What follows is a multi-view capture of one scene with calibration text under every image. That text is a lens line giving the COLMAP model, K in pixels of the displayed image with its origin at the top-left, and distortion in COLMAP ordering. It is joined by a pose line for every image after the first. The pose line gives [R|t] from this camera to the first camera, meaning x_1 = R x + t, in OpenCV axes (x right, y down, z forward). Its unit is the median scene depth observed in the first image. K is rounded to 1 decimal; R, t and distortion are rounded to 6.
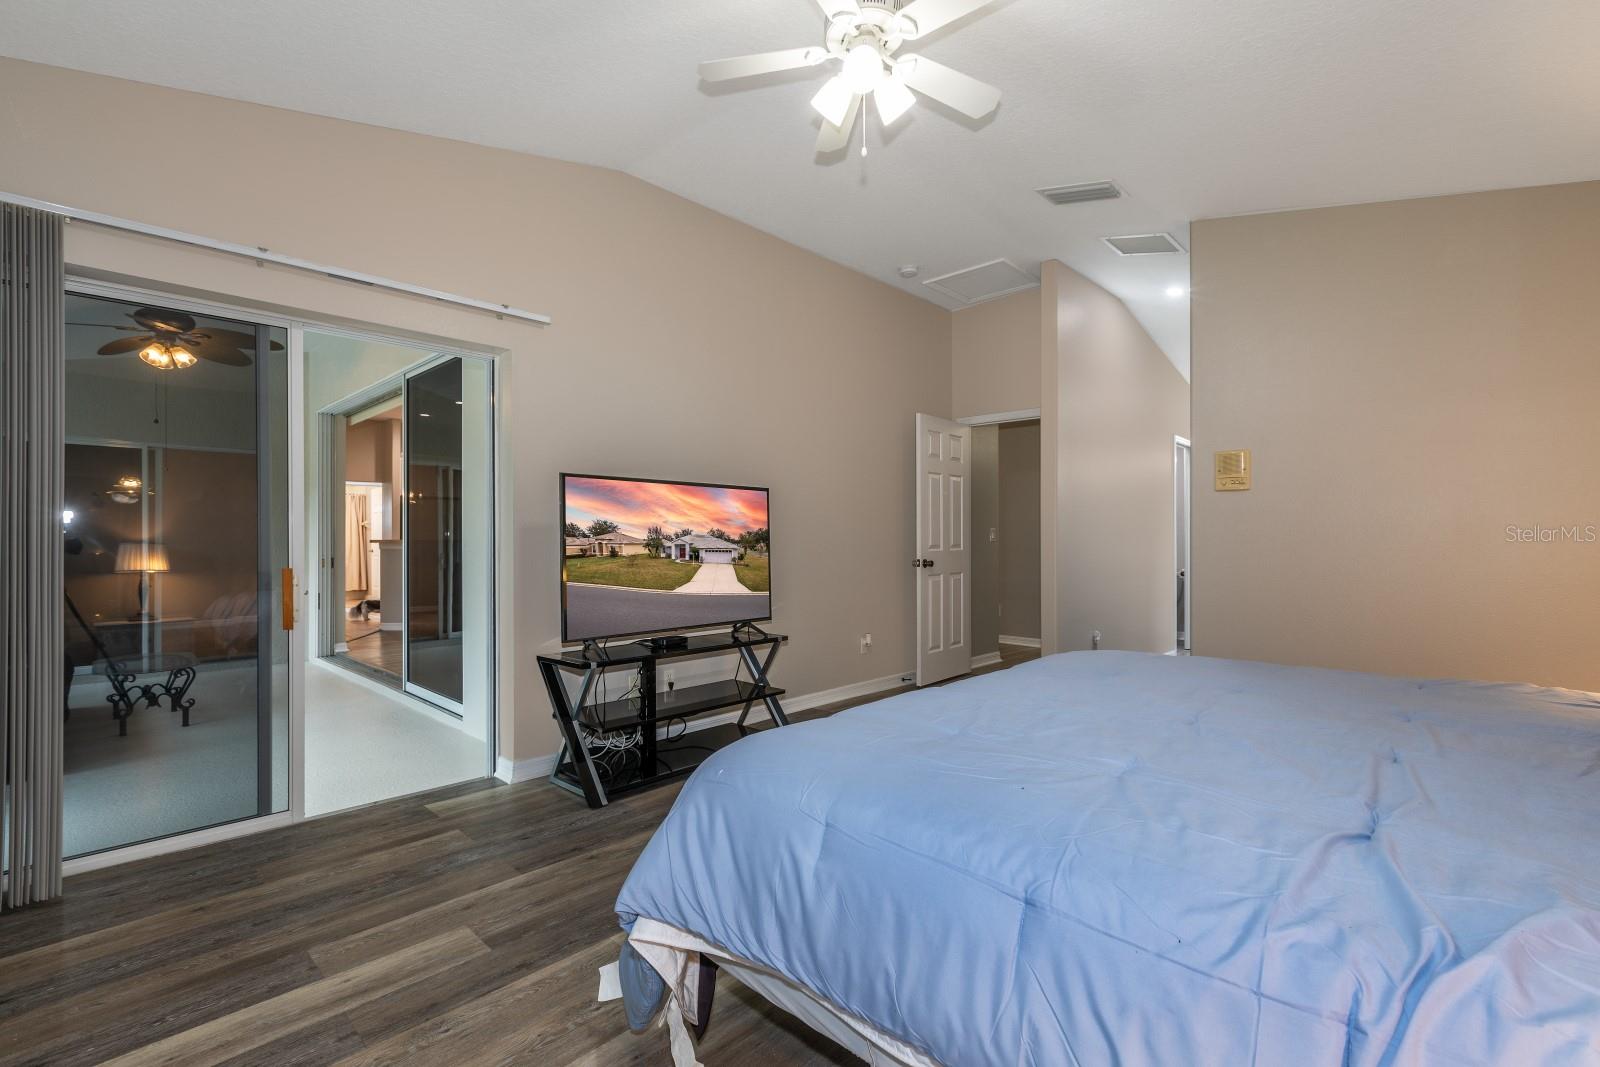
lens RADIAL K [[738.7, 0, 782.5], [0, 738.7, 544.1], [0, 0, 1]] dist [0.013786, -0.000969]
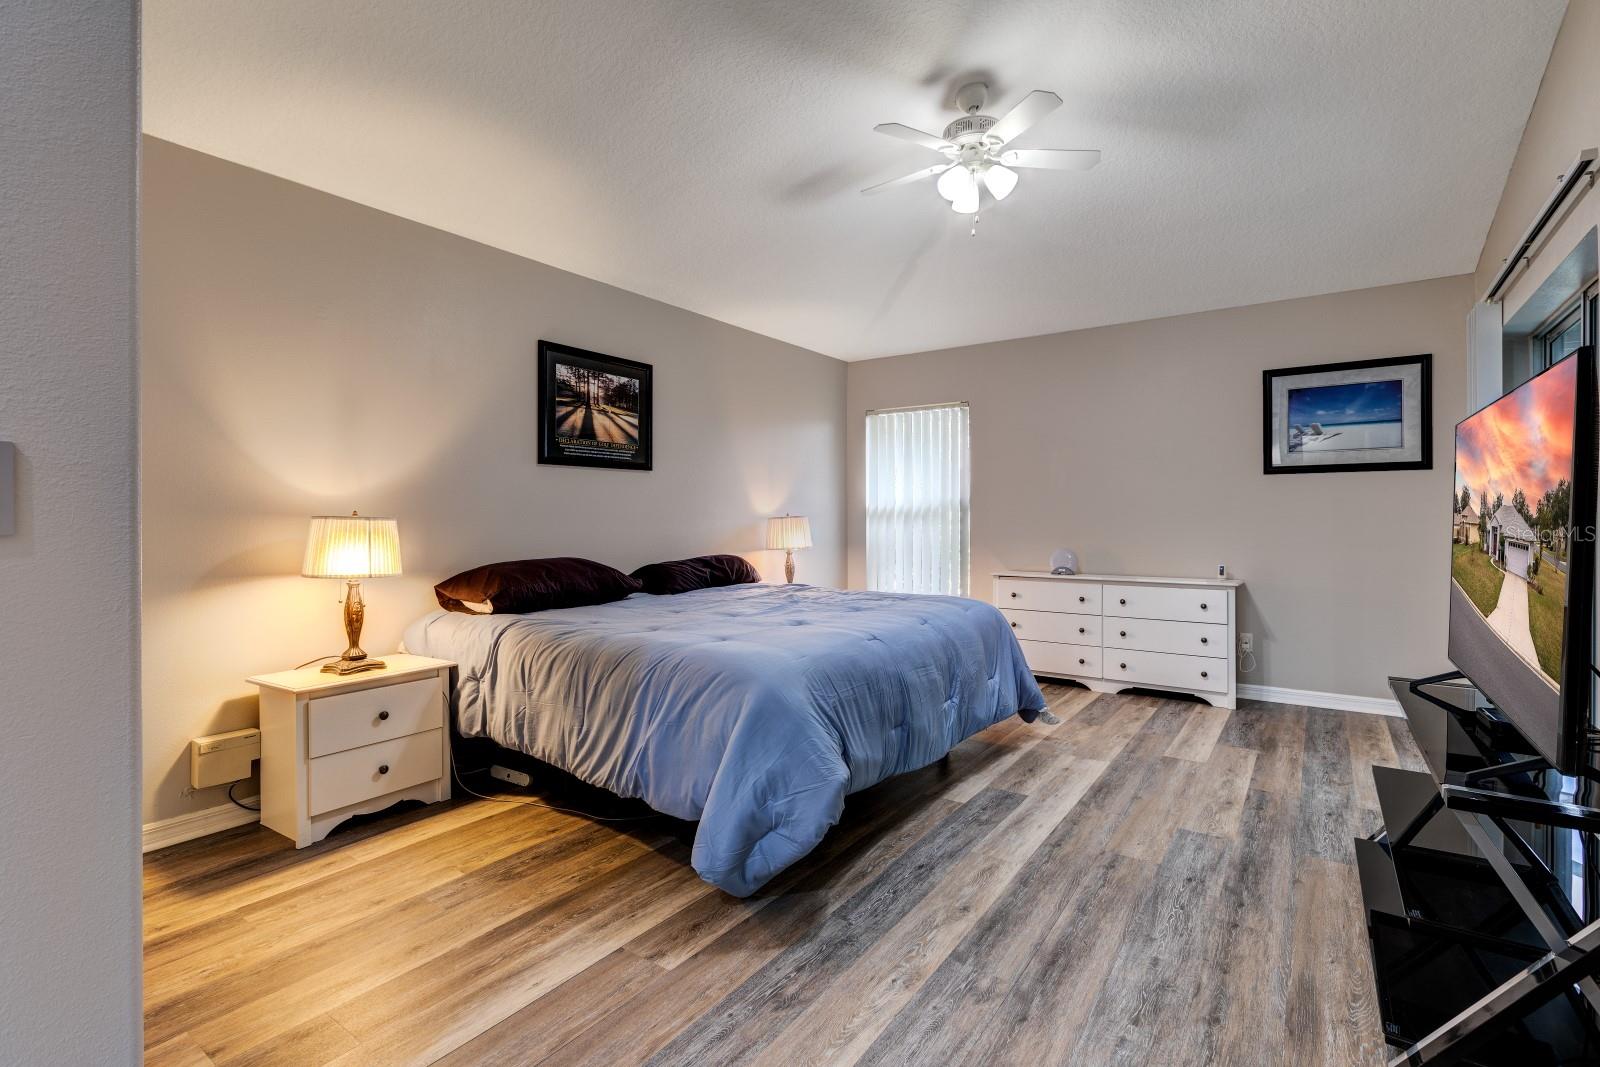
lens RADIAL K [[738.7, 0, 804.9], [0, 738.7, 527.5], [0, 0, 1]] dist [0.013786, -0.000969]
pose [[-0.986286, 0.006988, -0.164897, 0.688739], [0.004694, 0.999887, 0.014298, -0.017141], [0.164978, 0.013328, -0.986207, 2.457401]]
